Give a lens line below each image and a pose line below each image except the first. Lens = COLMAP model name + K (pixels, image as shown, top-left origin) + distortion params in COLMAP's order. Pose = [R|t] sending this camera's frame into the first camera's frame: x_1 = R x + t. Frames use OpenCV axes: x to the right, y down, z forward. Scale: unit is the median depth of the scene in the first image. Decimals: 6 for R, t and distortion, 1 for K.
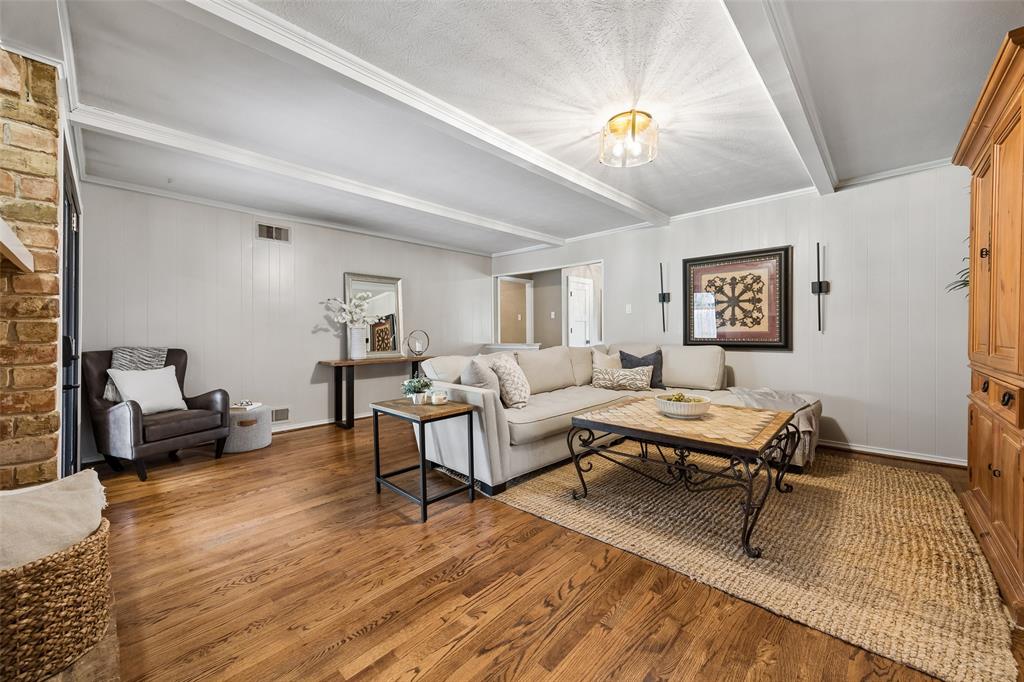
lens RADIAL K [[402.1, 0, 508.6], [0, 402.1, 331.3], [0, 0, 1]] dist [-0.000974, -0.000043]
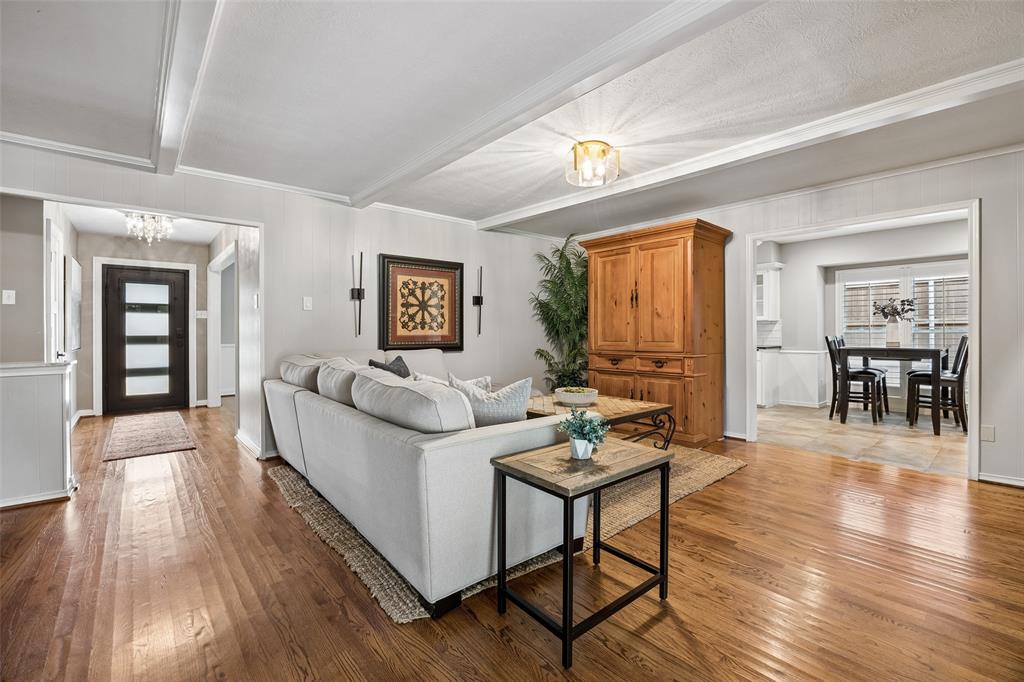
lens RADIAL K [[459.7, 0, 513.7], [0, 459.7, 331.9], [0, 0, 1]] dist [-0.001212, 0.000079]
pose [[0.054636, 0.001126, 0.998506, -0.620494], [-0.001239, 0.999999, -0.001060, -0.006031], [-0.998506, -0.001179, 0.054638, 0.718100]]
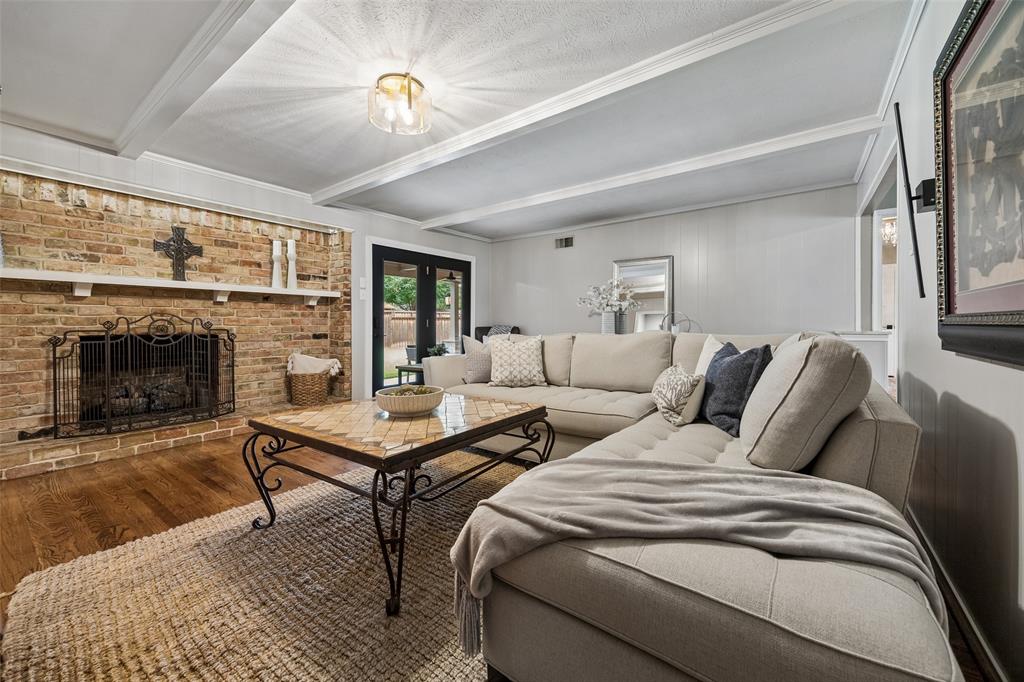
lens RADIAL K [[402.1, 0, 508.6], [0, 402.1, 331.3], [0, 0, 1]] dist [-0.000974, -0.000043]
pose [[0.144592, 0.010914, -0.989431, 0.818925], [0.006008, 0.999911, 0.011907, 0.039573], [0.989473, -0.007666, 0.144514, 0.695342]]
